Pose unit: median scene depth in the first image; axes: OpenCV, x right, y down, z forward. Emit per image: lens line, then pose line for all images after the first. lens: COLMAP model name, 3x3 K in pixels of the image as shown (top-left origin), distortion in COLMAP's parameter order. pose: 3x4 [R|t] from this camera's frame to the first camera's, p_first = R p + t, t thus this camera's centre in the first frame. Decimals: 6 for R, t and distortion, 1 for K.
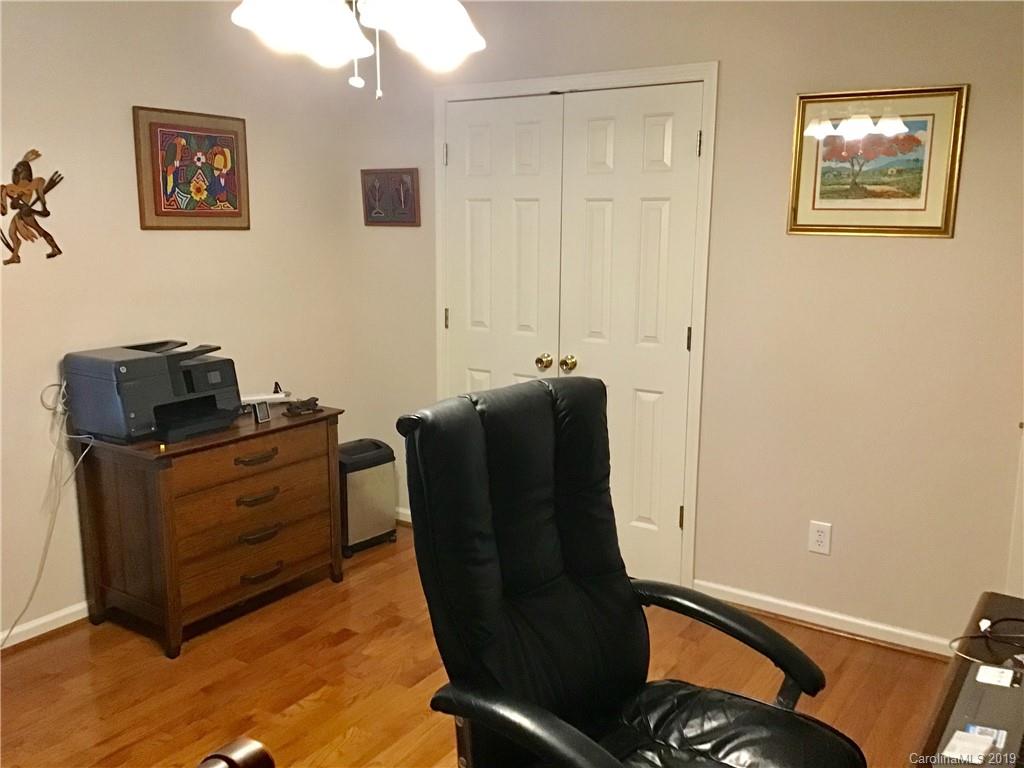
lens RADIAL K [[909.6, 0, 508.6], [0, 909.6, 387.4], [0, 0, 1]] dist [0.037951, -0.014908]
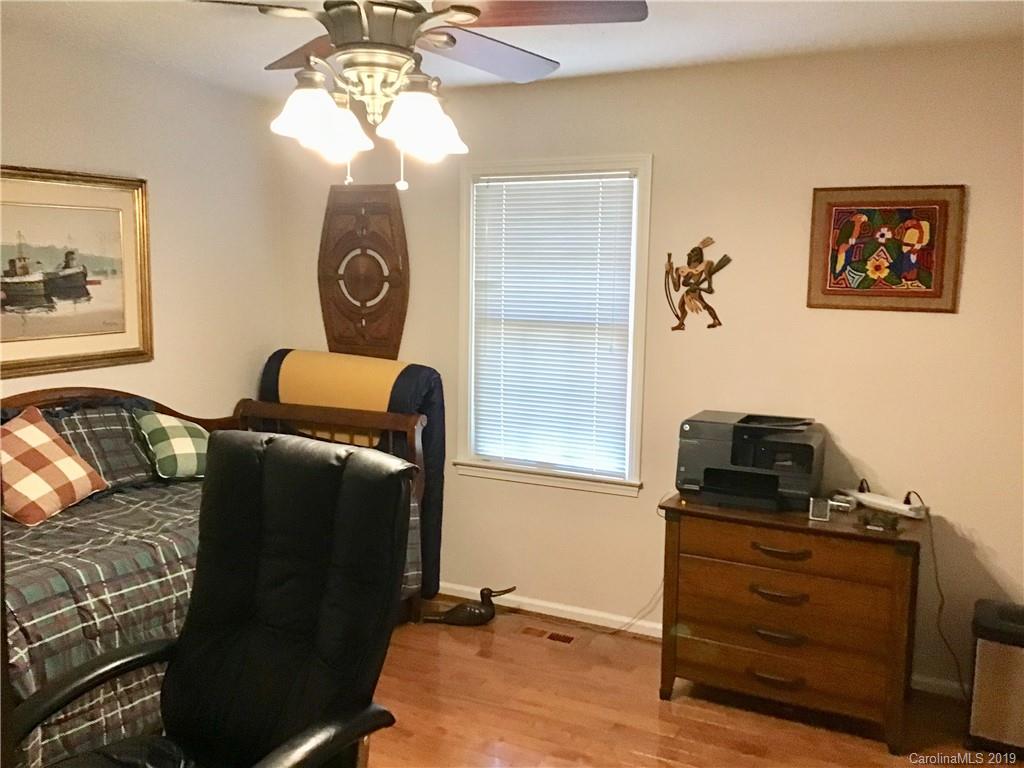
lens RADIAL K [[909.6, 0, 508.4], [0, 909.6, 380.3], [0, 0, 1]] dist [0.037951, -0.014908]
pose [[0.130644, 0.116179, -0.984599, 0.570749], [-0.199024, 0.975967, 0.088753, -0.117979], [0.971248, 0.184363, 0.150627, 0.543065]]
